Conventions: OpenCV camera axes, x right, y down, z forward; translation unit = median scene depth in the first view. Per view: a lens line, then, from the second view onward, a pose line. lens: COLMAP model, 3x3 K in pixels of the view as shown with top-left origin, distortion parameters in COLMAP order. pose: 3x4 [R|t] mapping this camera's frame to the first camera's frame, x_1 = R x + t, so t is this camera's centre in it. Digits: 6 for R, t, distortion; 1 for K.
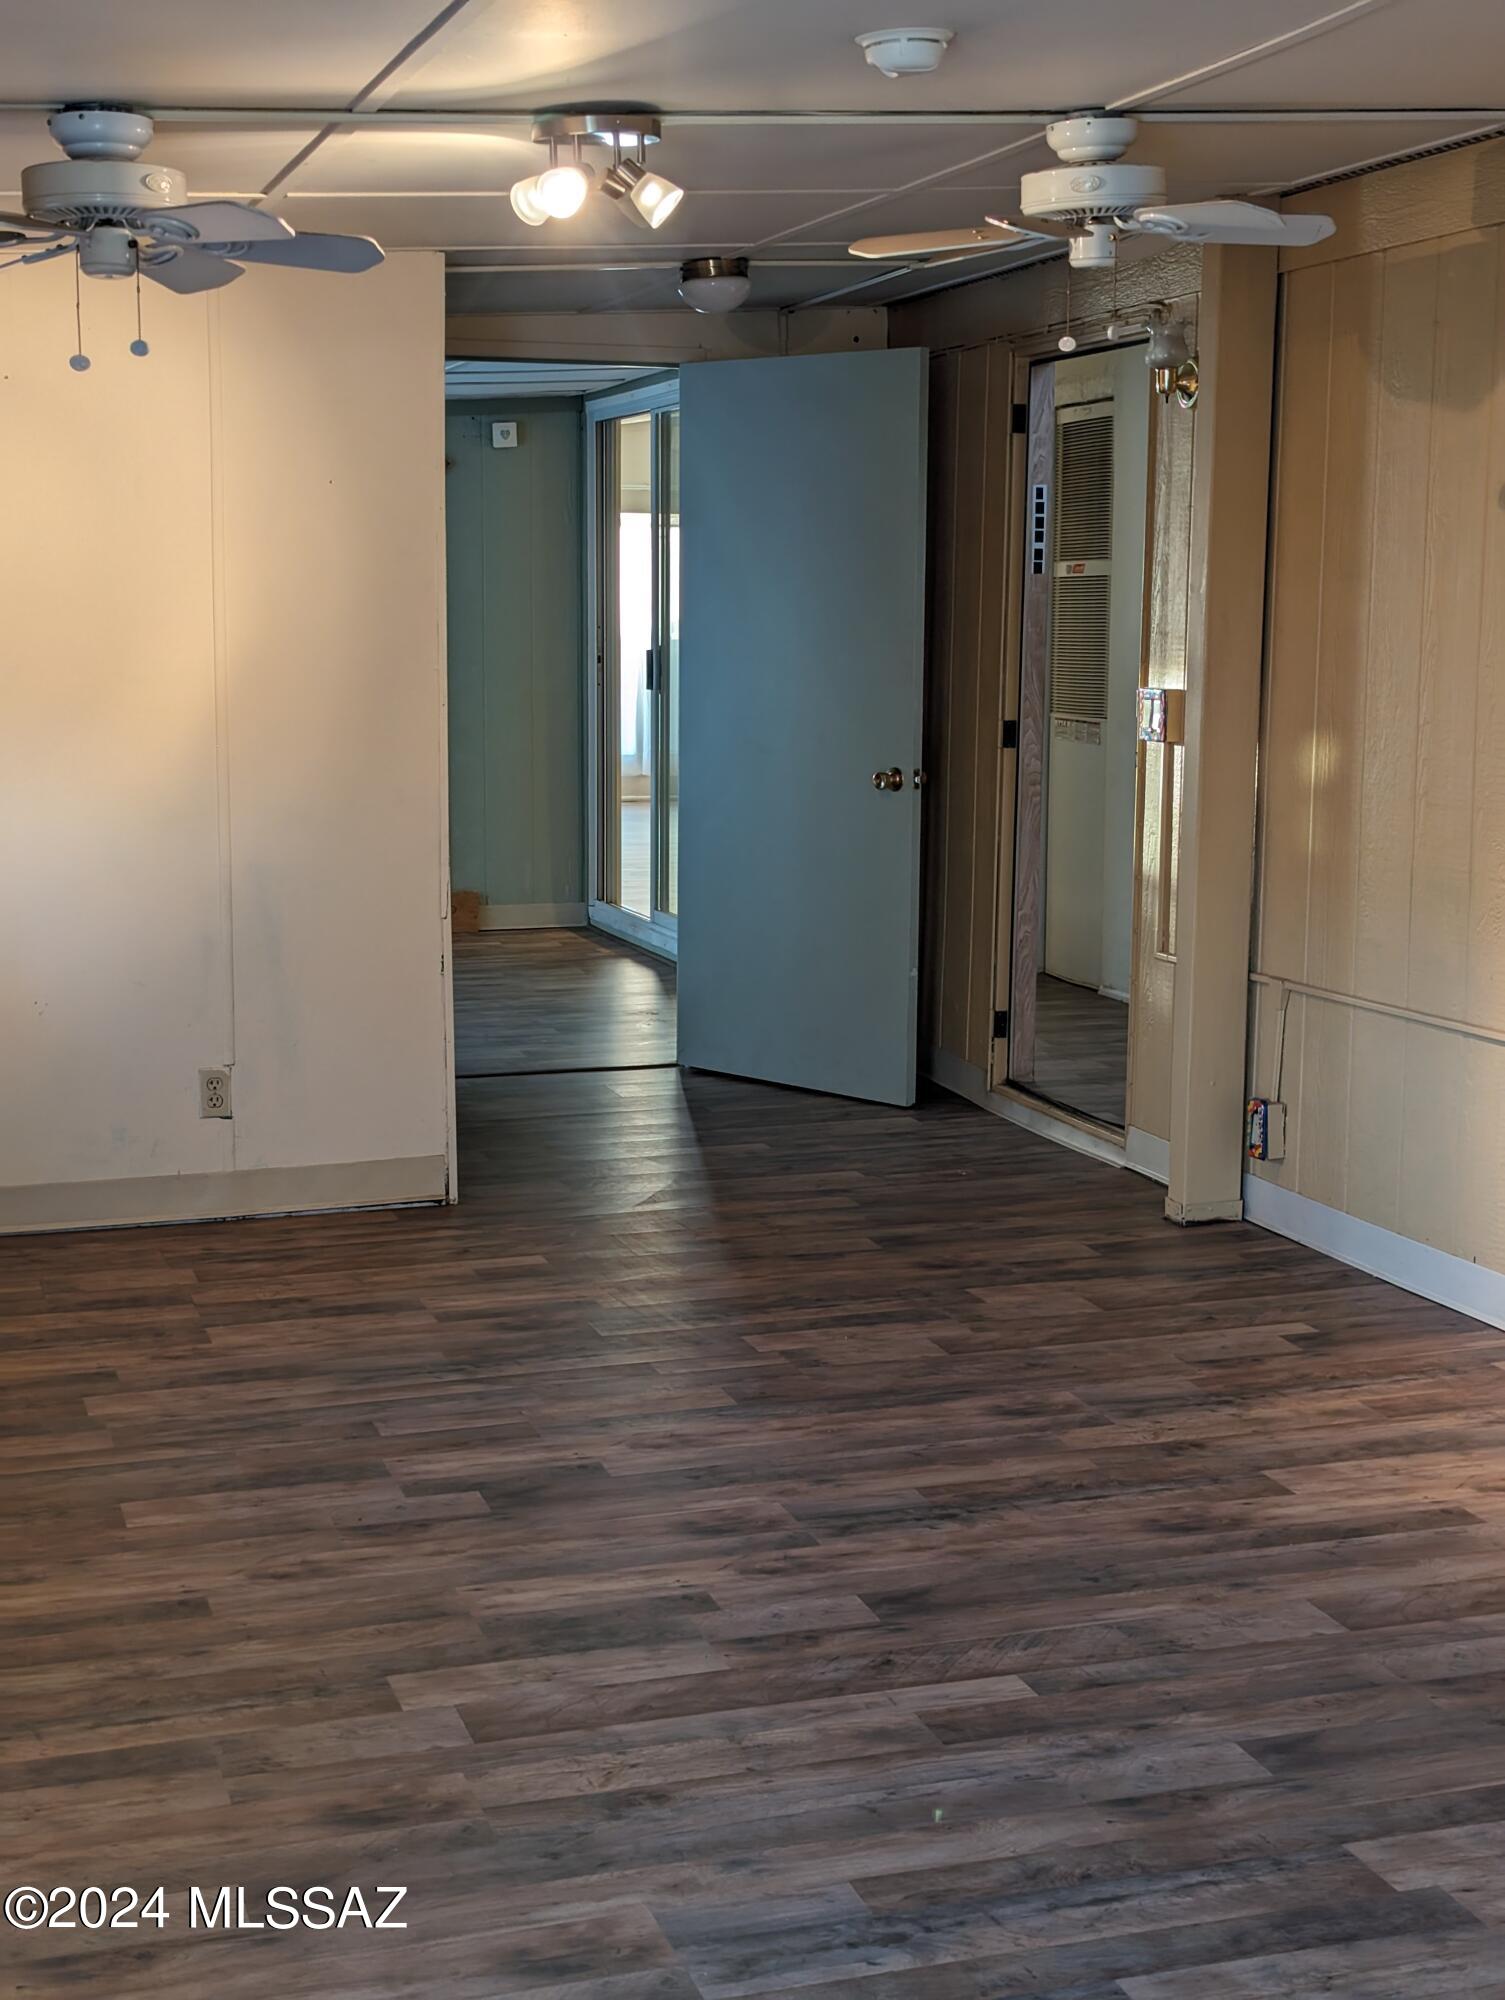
lens RADIAL K [[2794.5, 0, 748.5], [0, 2794.5, 1011.5], [0, 0, 1]] dist [0.067541, 0.000000]
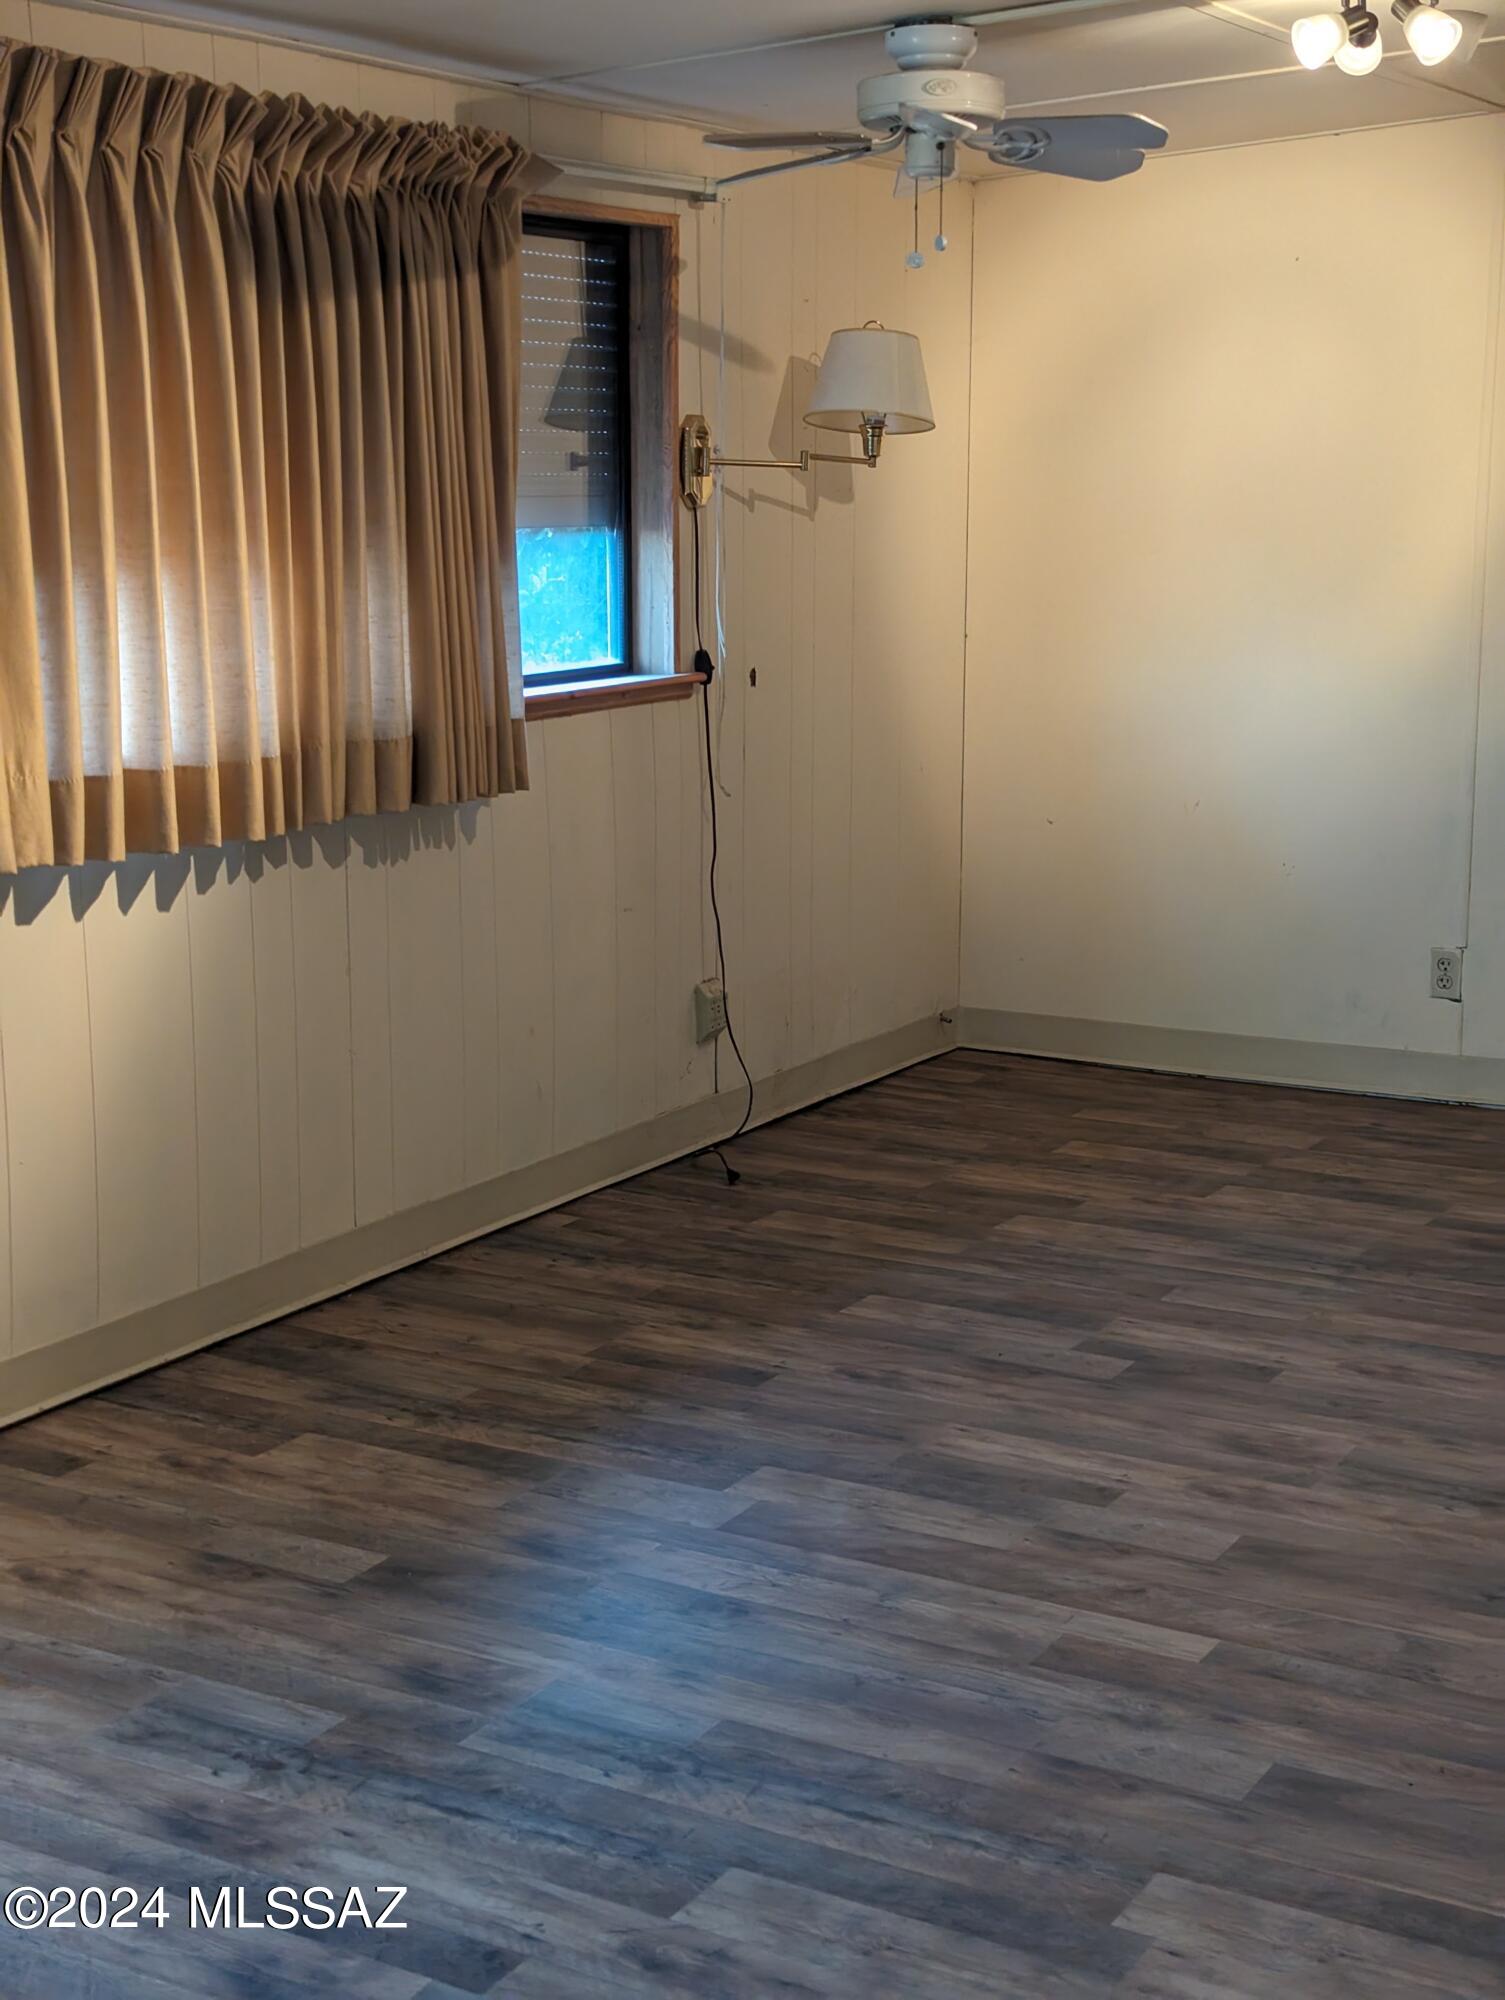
lens RADIAL K [[2794.5, 0, 750.7], [0, 2794.5, 991.3], [0, 0, 1]] dist [0.067541, 0.000000]
pose [[0.665790, 0.132574, -0.734267, 0.574233], [-0.105713, 0.990922, 0.083059, -0.032854], [0.738613, 0.022322, 0.673760, 0.227449]]
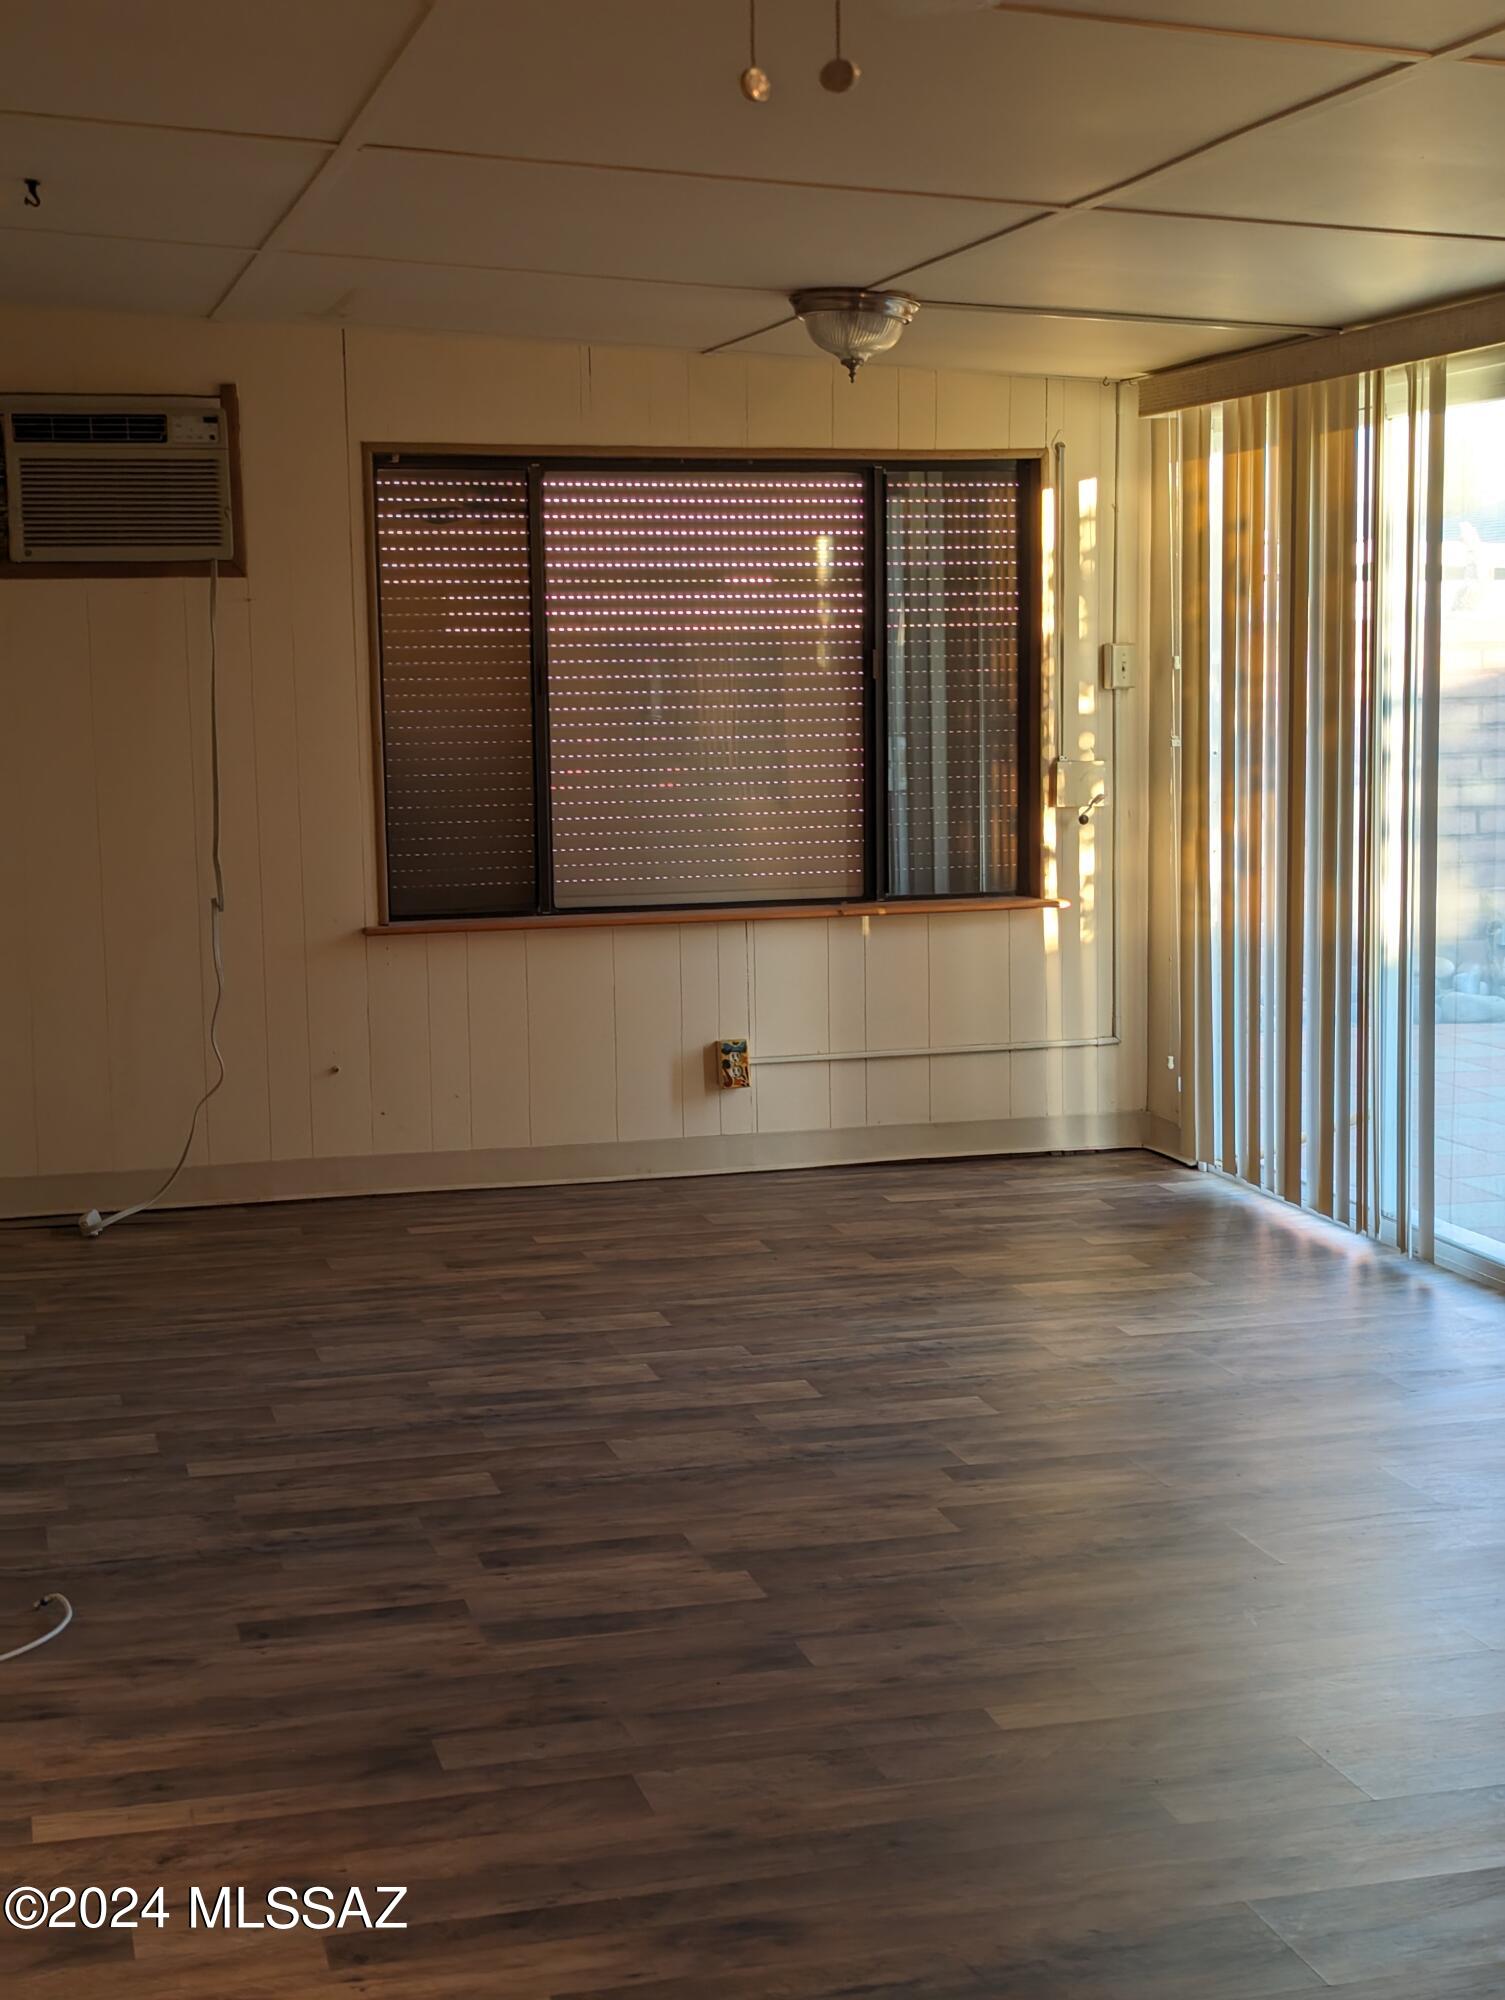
lens RADIAL K [[2794.5, 0, 755.5], [0, 2794.5, 999.1], [0, 0, 1]] dist [0.067541, 0.000000]
pose [[-0.999317, 0.000517, 0.036953, 0.129530], [0.010633, 0.961643, 0.274099, -0.255065], [-0.035394, 0.274305, -0.960991, 1.681204]]
